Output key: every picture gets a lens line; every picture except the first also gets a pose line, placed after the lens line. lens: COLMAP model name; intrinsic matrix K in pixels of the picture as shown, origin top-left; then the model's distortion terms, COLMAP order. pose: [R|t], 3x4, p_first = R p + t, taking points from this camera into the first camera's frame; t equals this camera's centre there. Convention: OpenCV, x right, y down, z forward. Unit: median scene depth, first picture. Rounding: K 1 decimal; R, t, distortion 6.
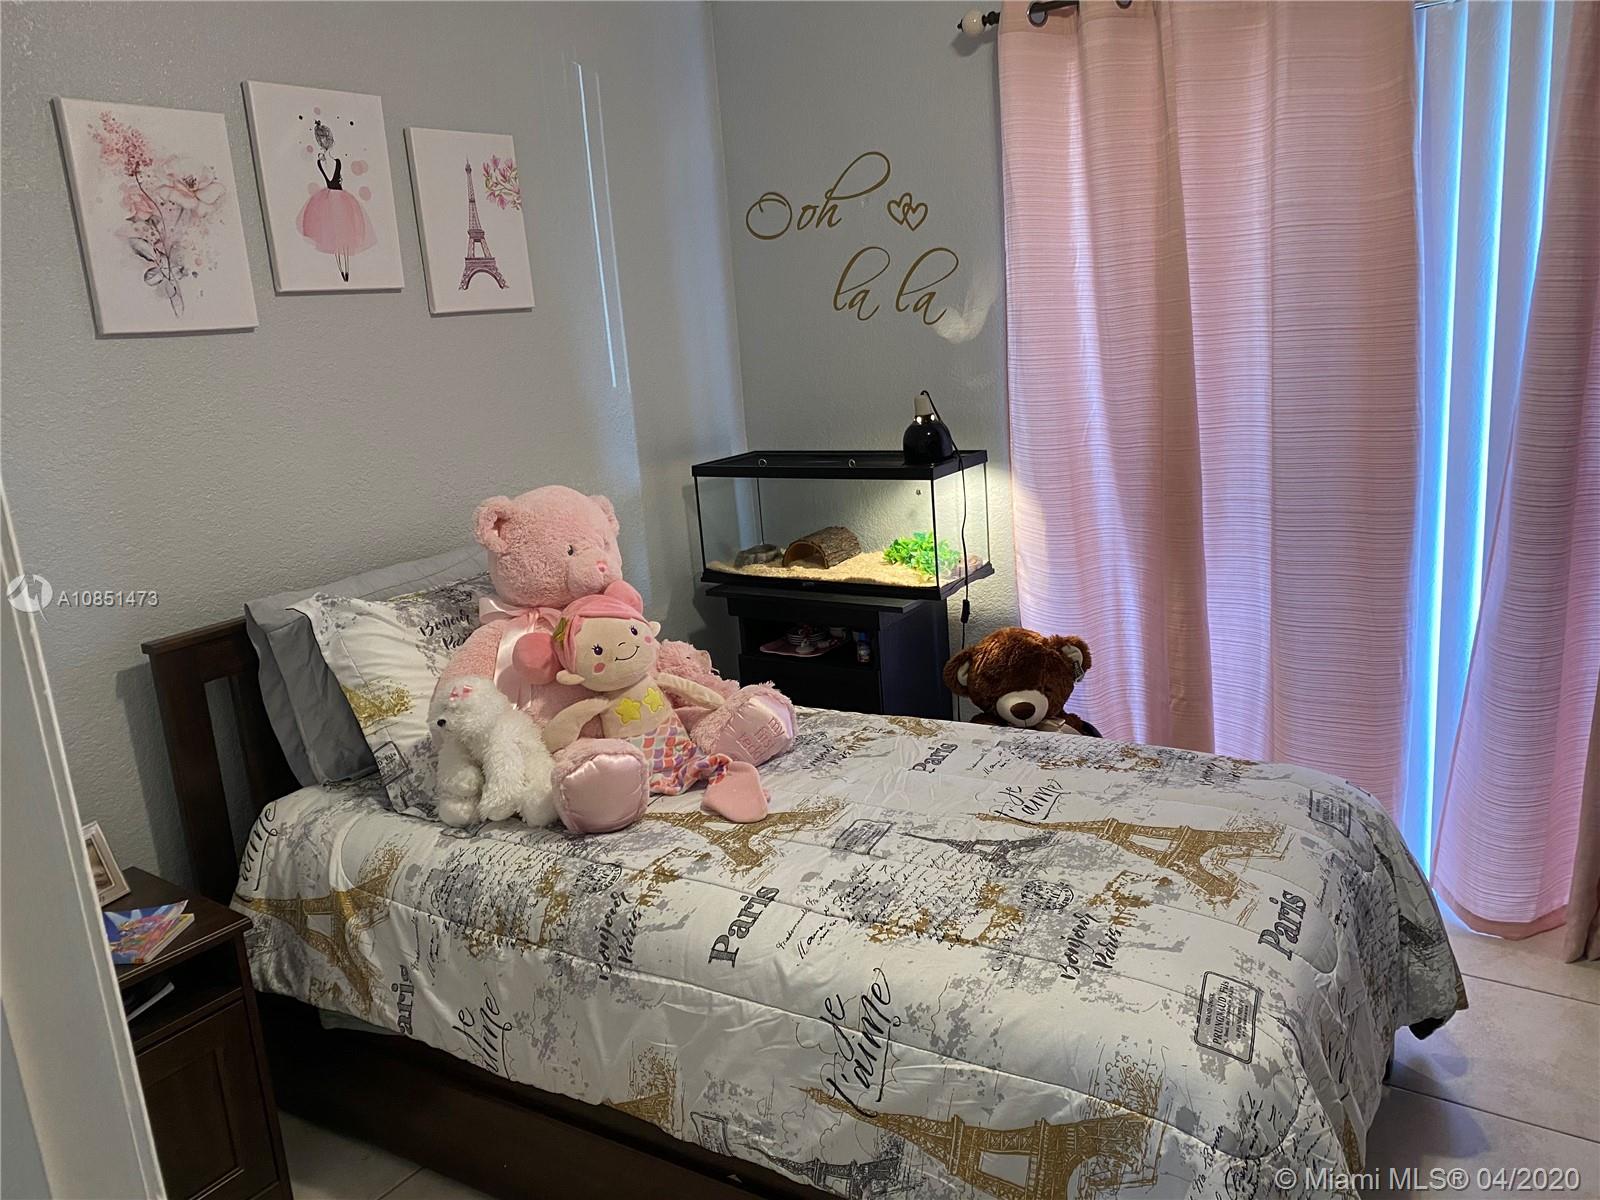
lens RADIAL K [[1279.5, 0, 800.0], [0, 1279.5, 600.0], [0, 0, 1]] dist [0.067540, -0.000911]
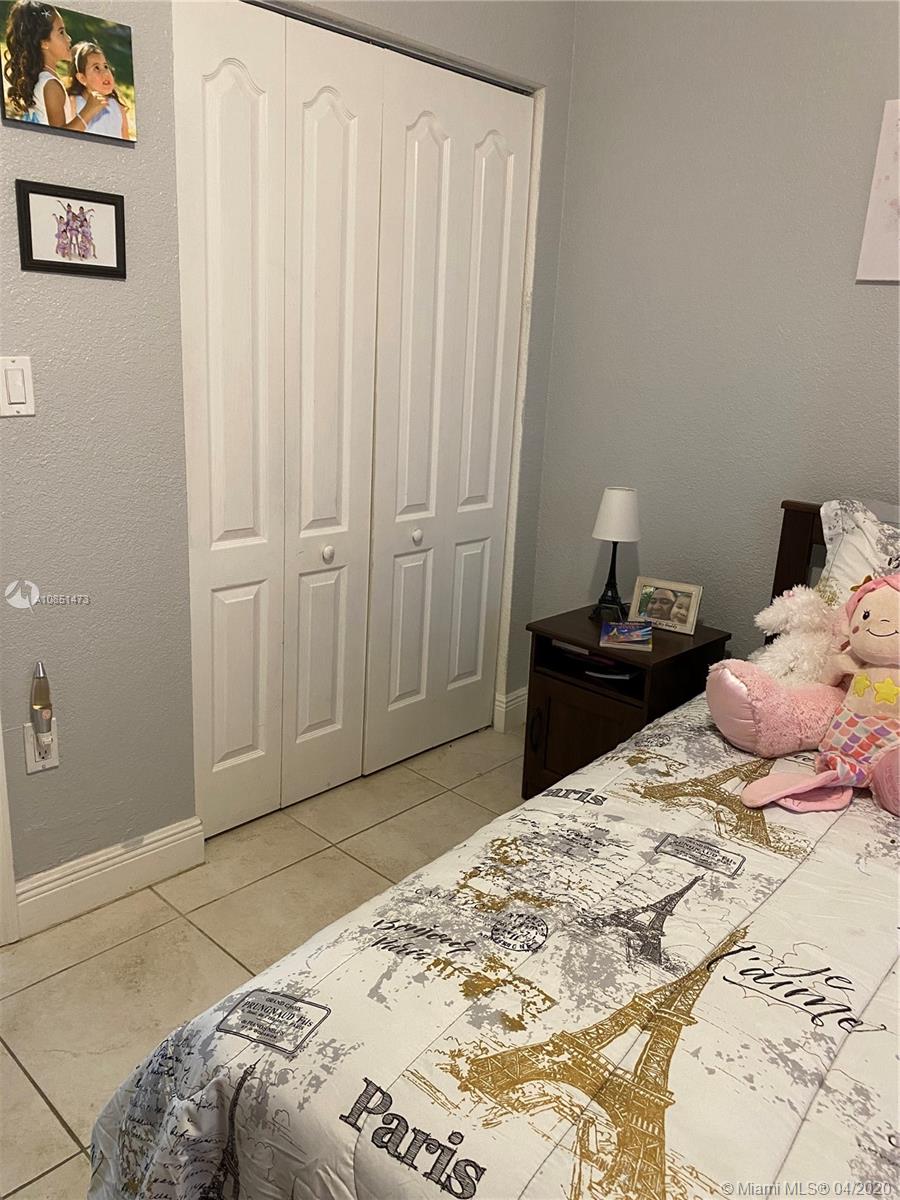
lens RADIAL K [[959.7, 0, 450.0], [0, 959.7, 600.0], [0, 0, 1]] dist [0.067540, -0.000911]
pose [[-0.186518, 0.323643, -0.927613, 0.762896], [-0.255454, 0.895730, 0.363884, -0.207860], [0.948659, 0.304833, -0.084394, 0.973049]]
